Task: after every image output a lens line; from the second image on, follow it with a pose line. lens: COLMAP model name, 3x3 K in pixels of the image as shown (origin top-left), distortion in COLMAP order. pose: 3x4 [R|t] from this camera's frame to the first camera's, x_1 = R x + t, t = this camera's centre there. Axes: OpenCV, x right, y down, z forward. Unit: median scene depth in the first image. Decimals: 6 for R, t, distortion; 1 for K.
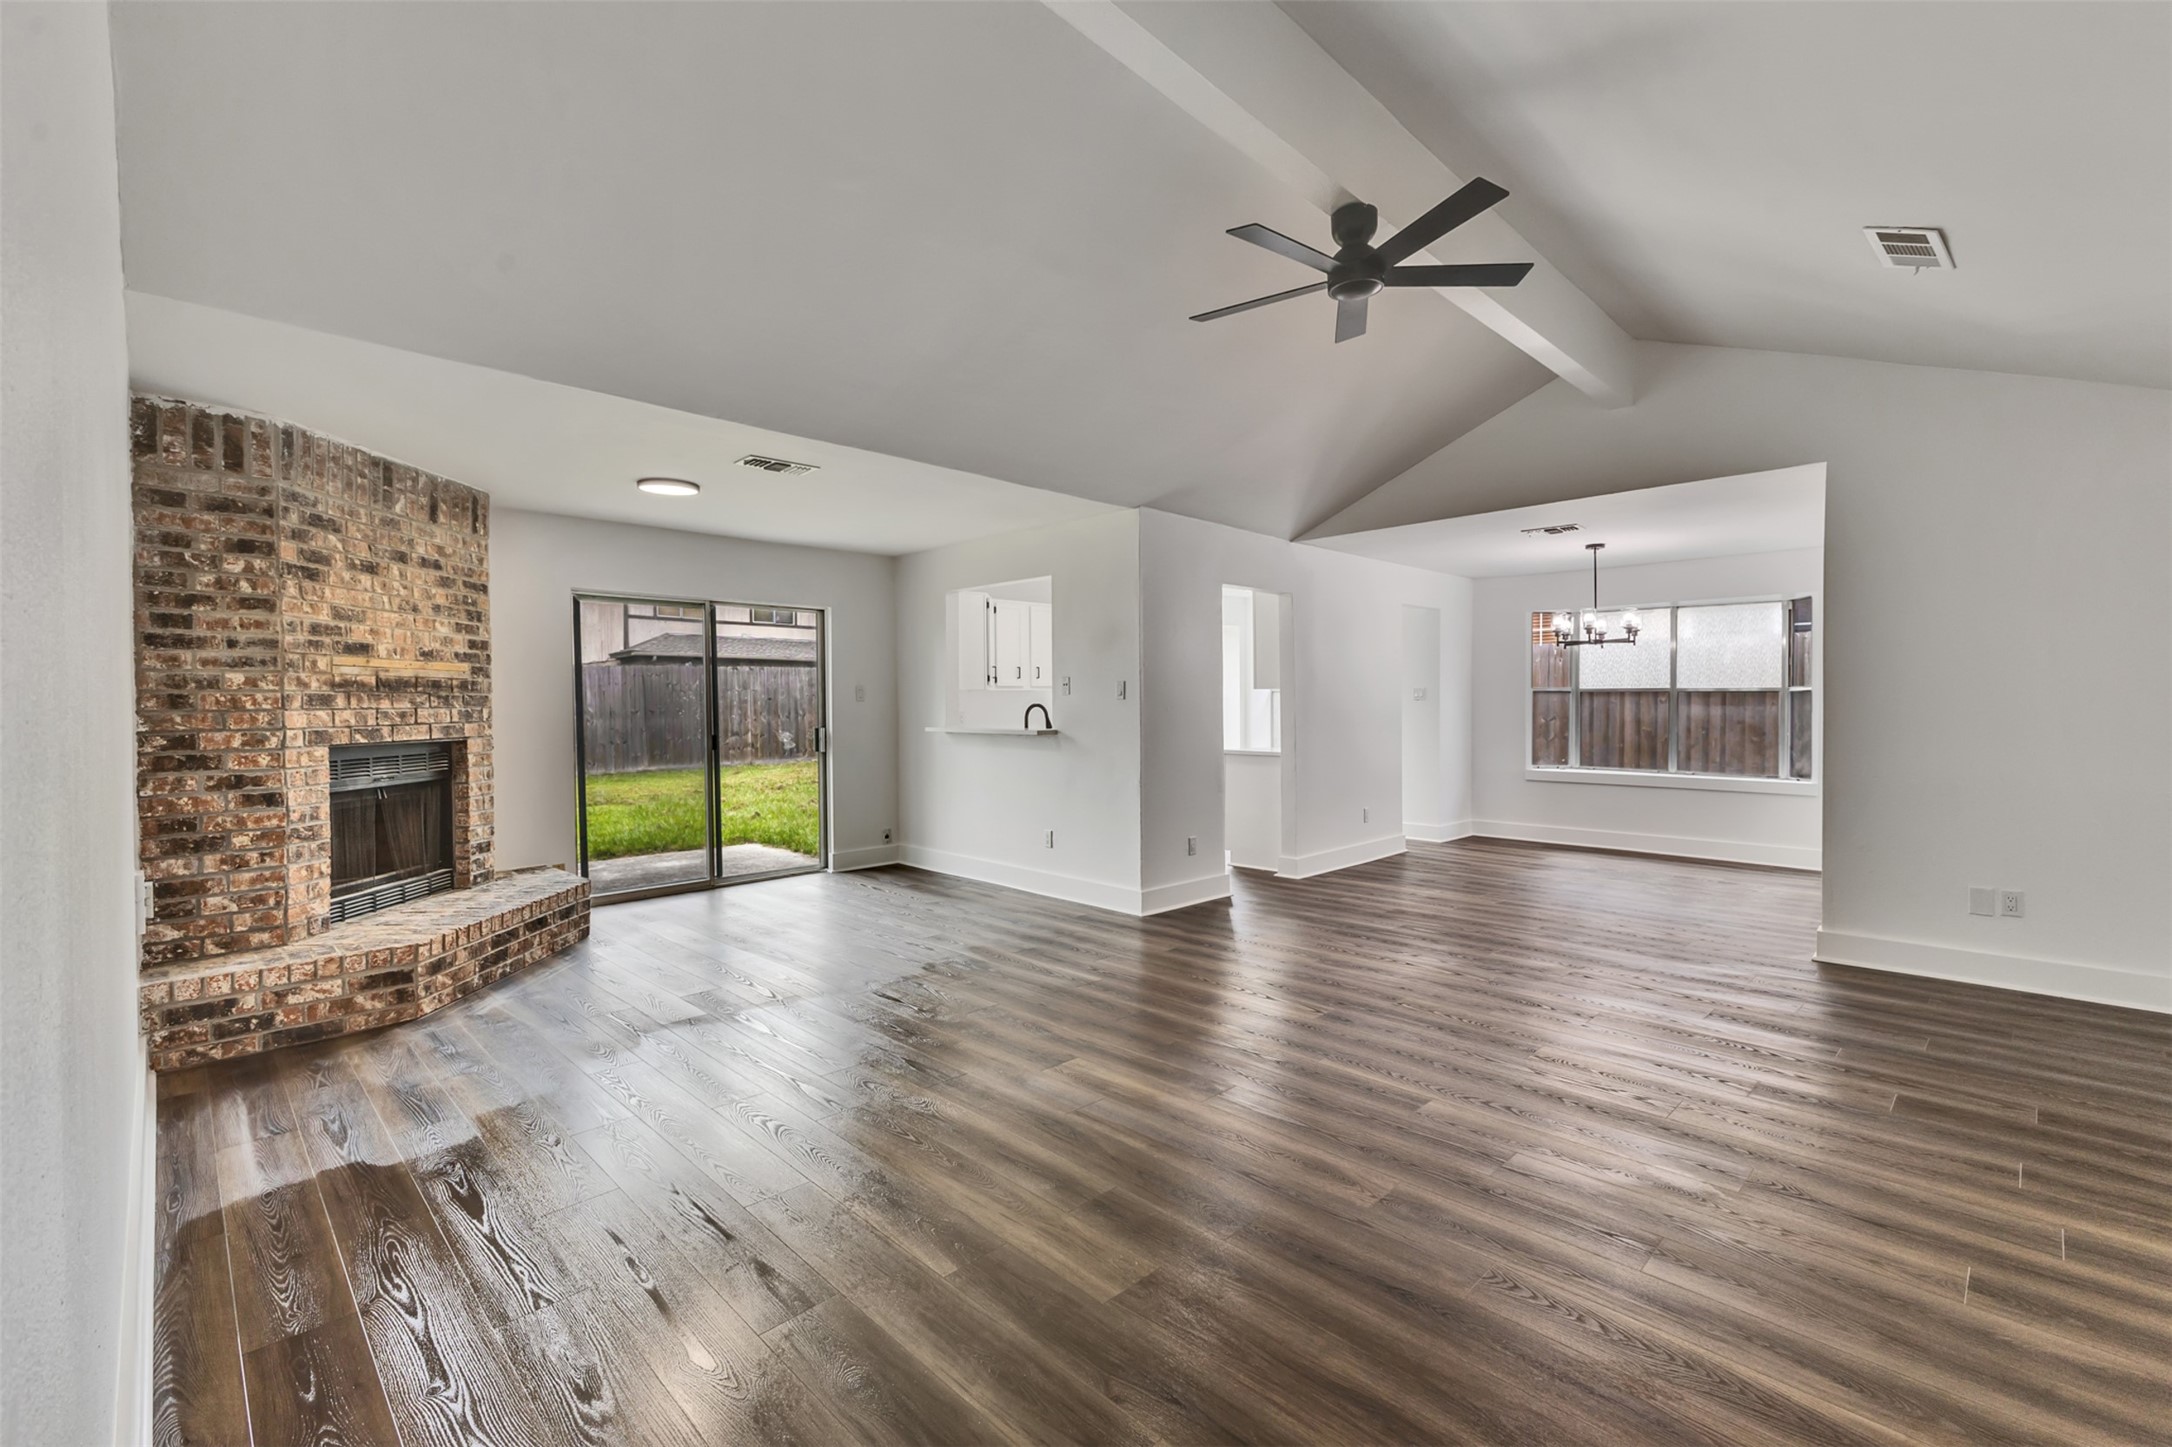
lens RADIAL K [[936.0, 0, 1088.3], [0, 936.0, 716.9], [0, 0, 1]] dist [0.014006, 0.000325]
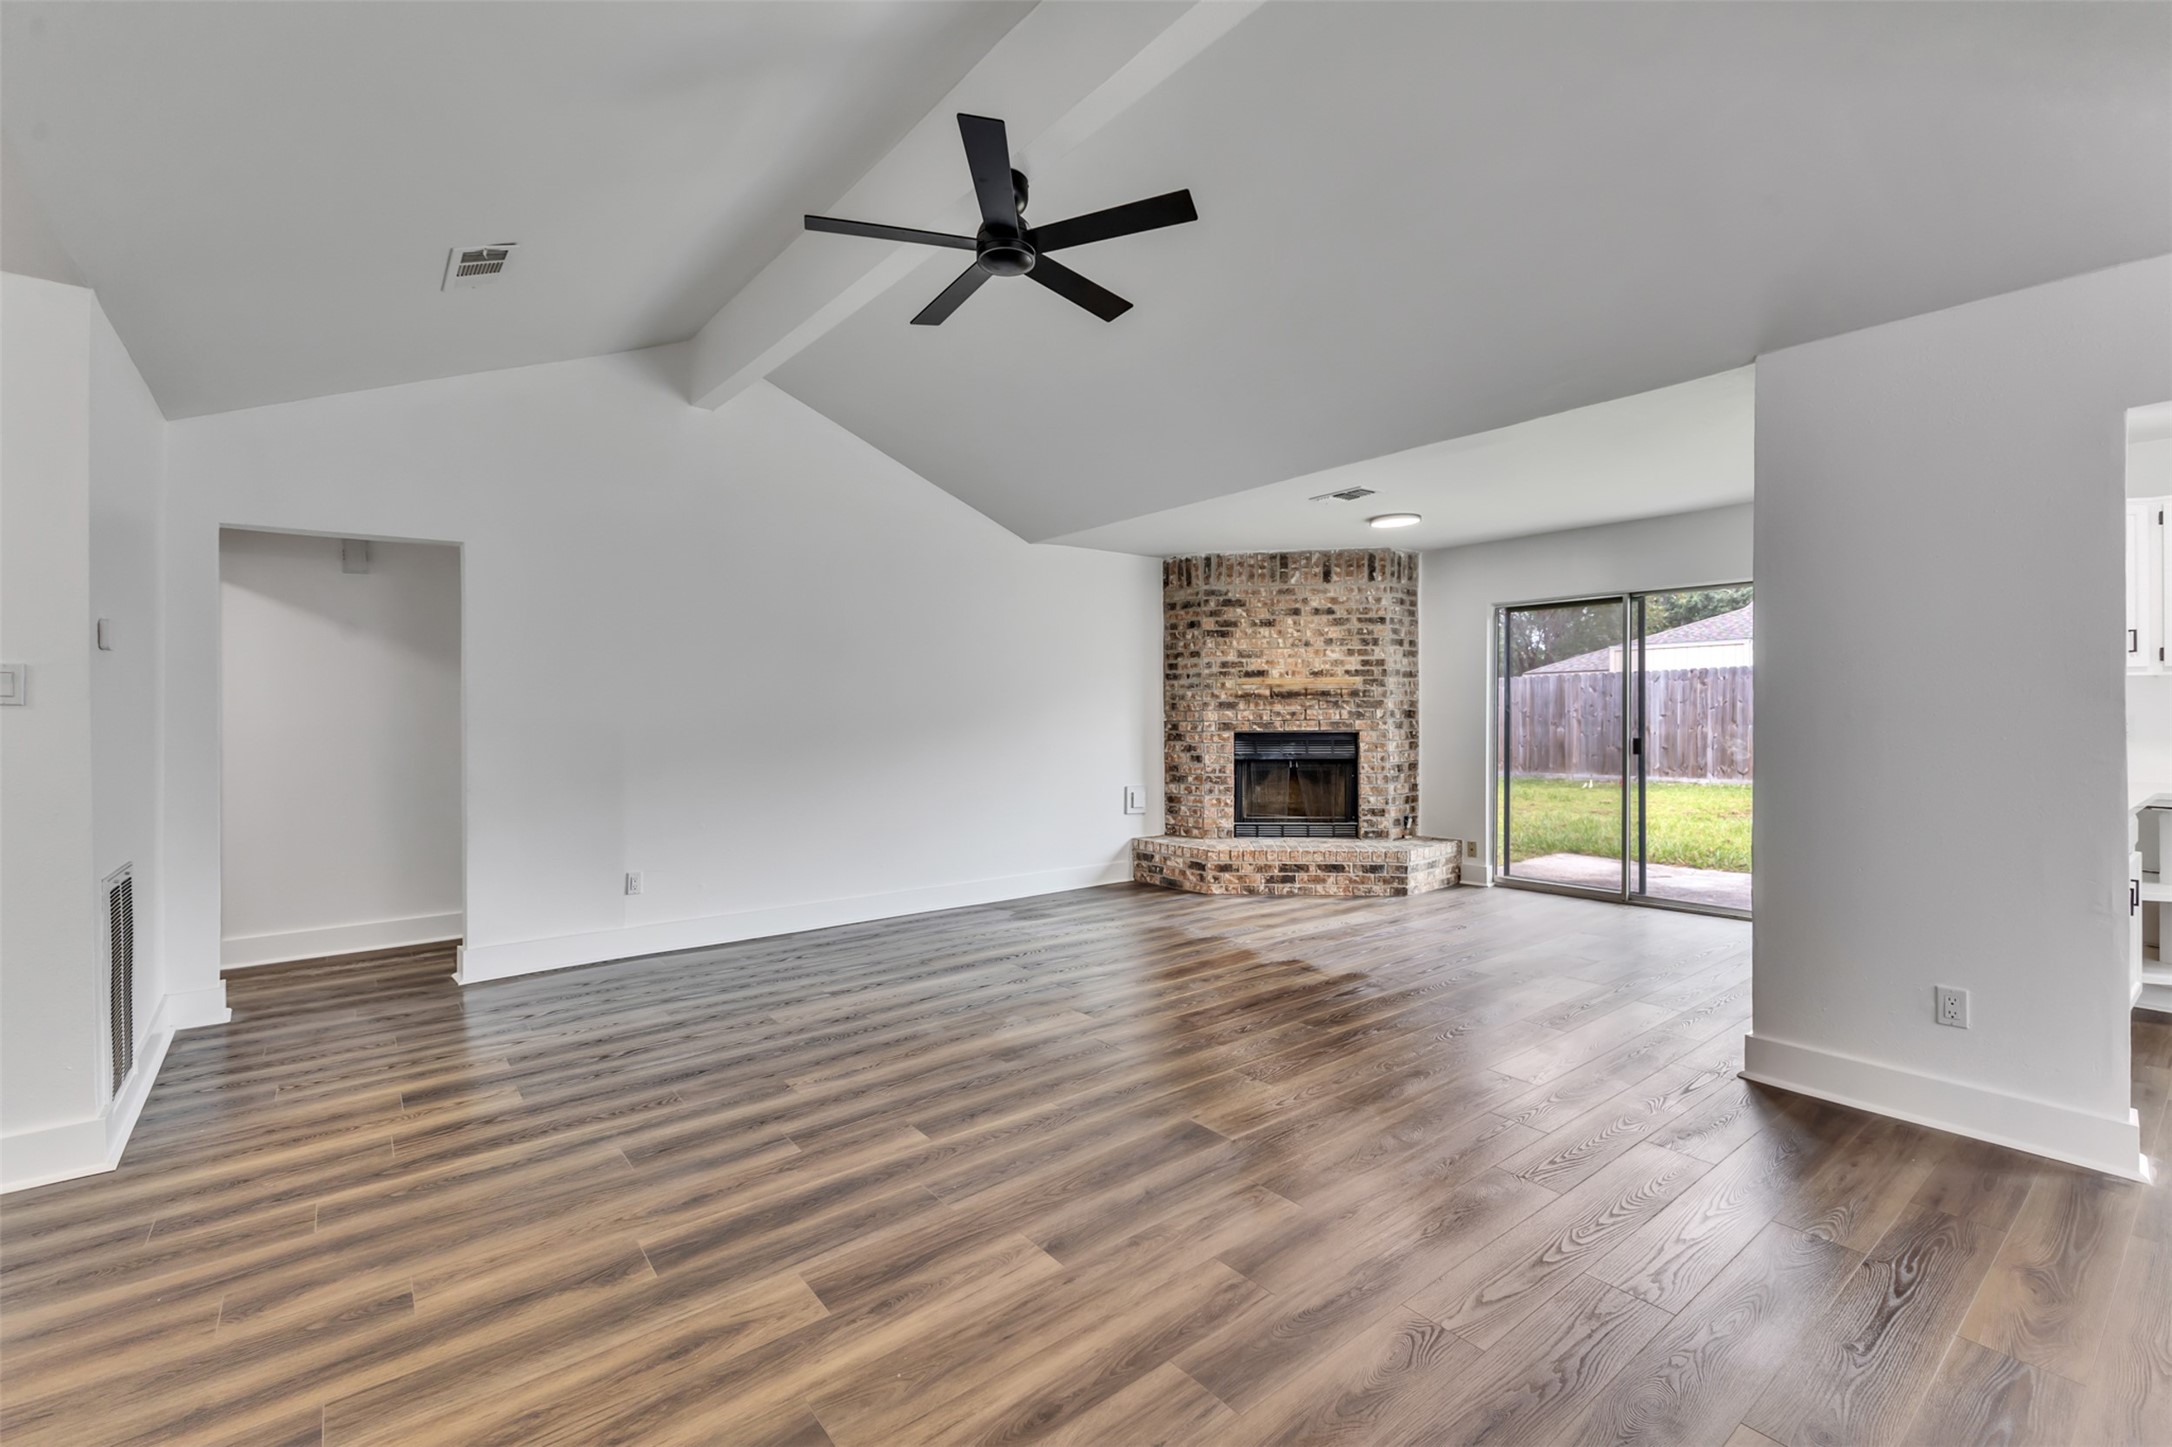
lens RADIAL K [[936.0, 0, 1088.3], [0, 936.0, 716.9], [0, 0, 1]] dist [0.014006, 0.000325]
pose [[-0.102167, 0.011605, -0.994700, 0.929399], [-0.006010, 0.999907, 0.012283, -0.015483], [0.994749, 0.007233, -0.102088, 0.913776]]
